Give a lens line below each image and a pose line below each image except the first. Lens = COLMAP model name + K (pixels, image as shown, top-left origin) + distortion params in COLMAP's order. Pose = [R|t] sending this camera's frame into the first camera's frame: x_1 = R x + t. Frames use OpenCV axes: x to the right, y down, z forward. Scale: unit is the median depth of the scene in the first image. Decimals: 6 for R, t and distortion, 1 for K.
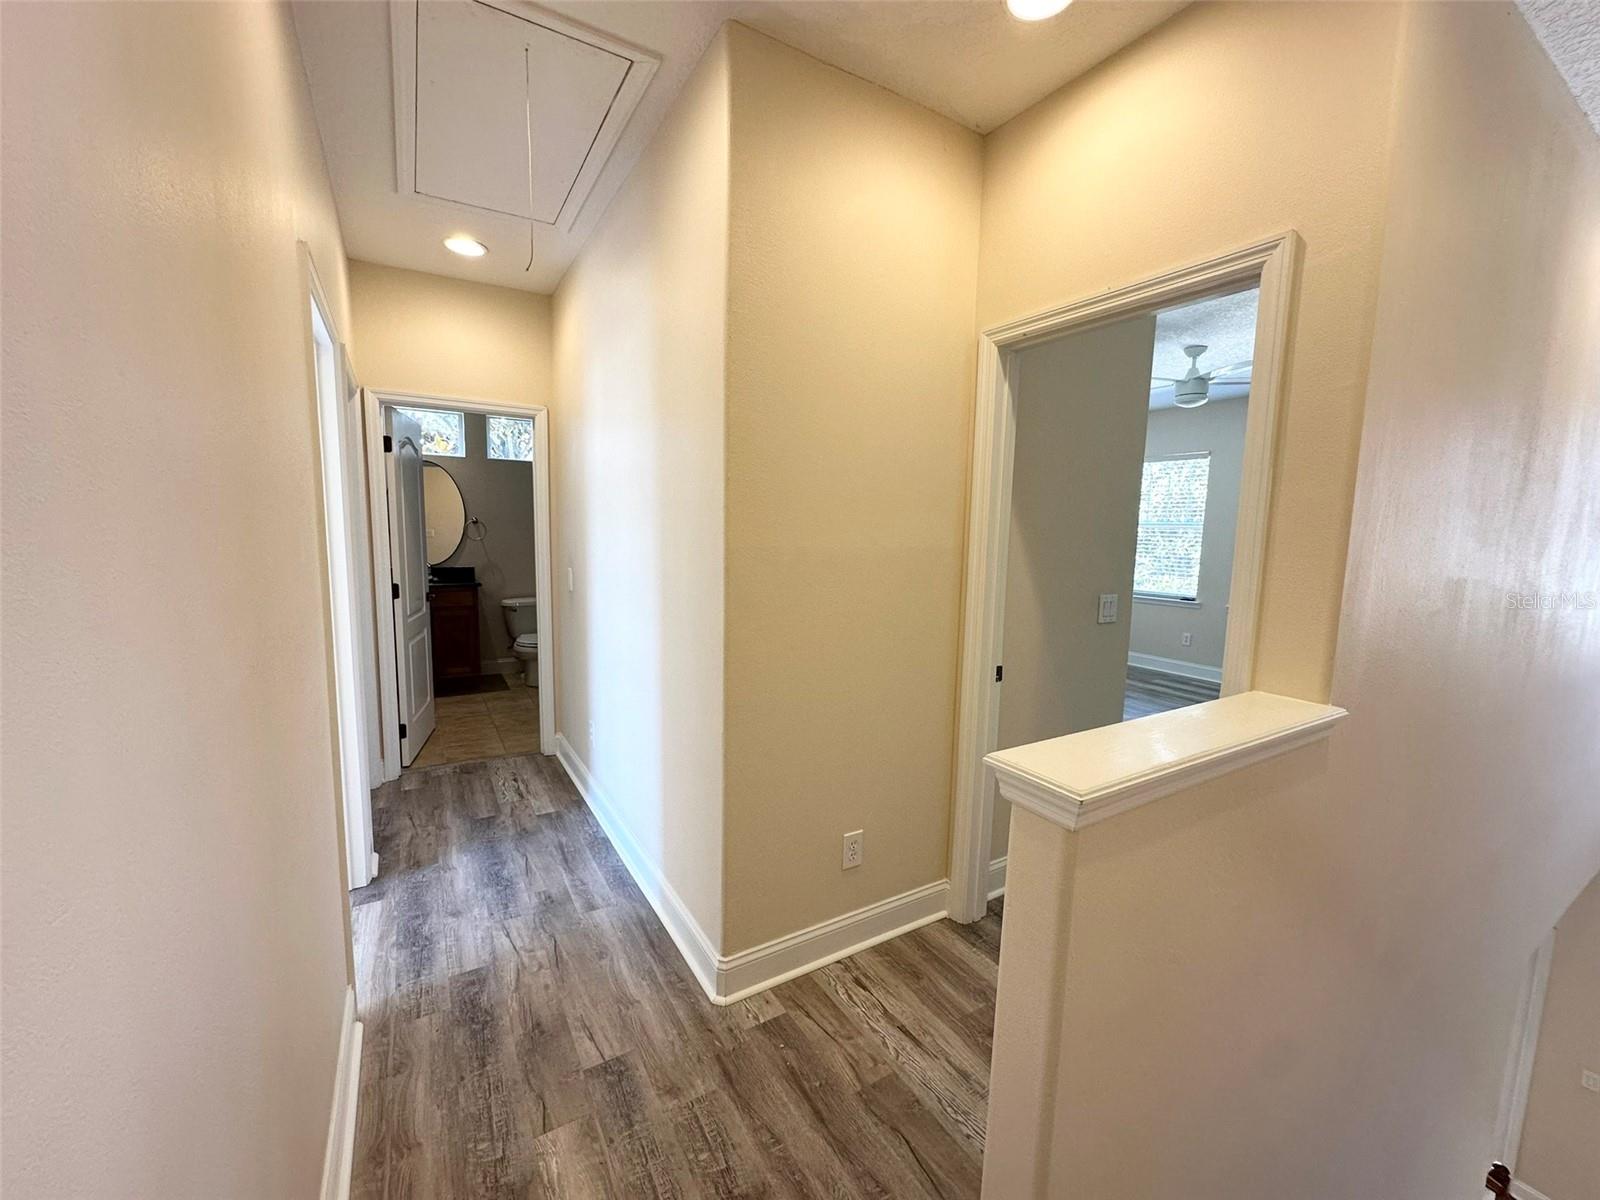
lens RADIAL K [[637.9, 0, 800.8], [0, 637.9, 597.9], [0, 0, 1]] dist [-0.001452, 0.000238]
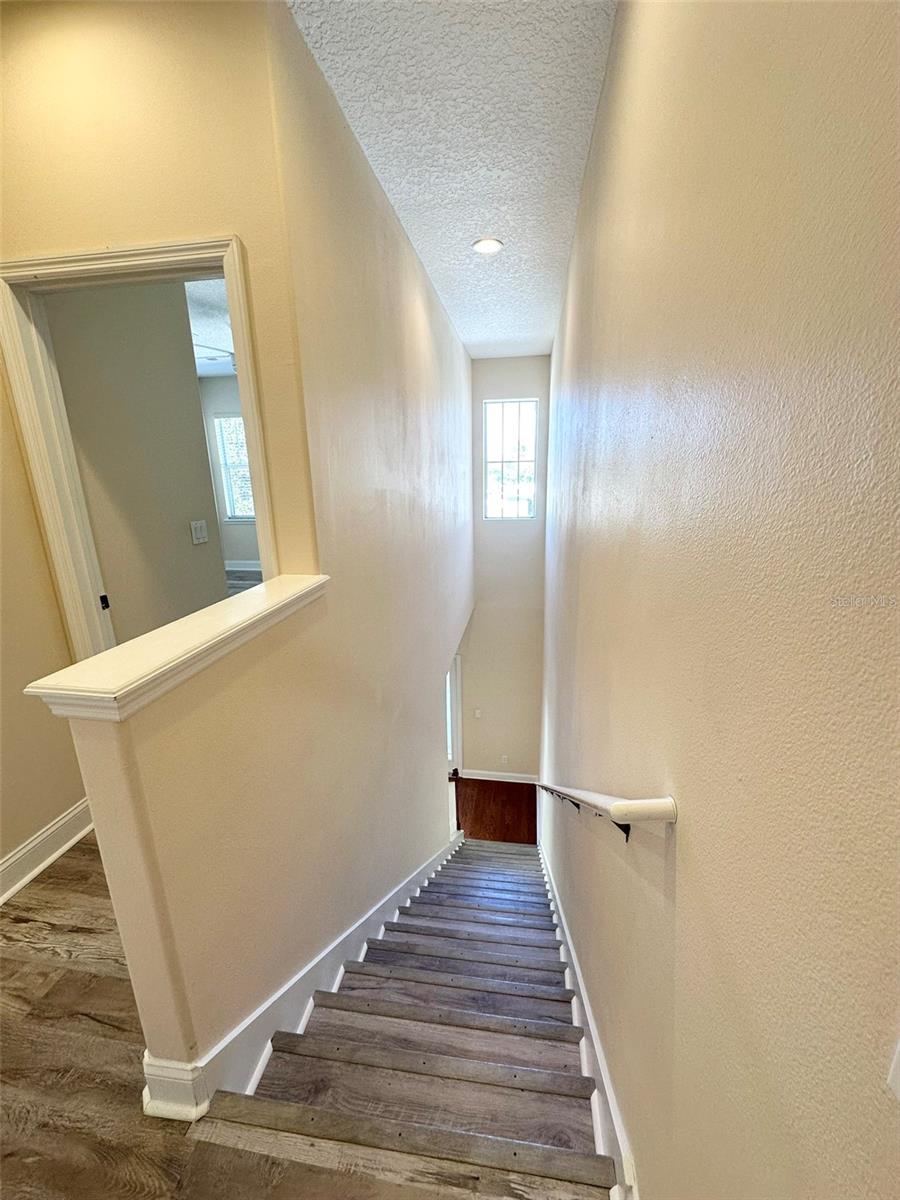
lens RADIAL K [[478.4, 0, 444.5], [0, 478.4, 596.7], [0, 0, 1]] dist [-0.001452, 0.000238]
pose [[0.646094, -0.230672, 0.727567, 0.107817], [0.119963, 0.972080, 0.201664, 0.012614], [-0.753772, -0.043013, 0.655727, -0.024242]]
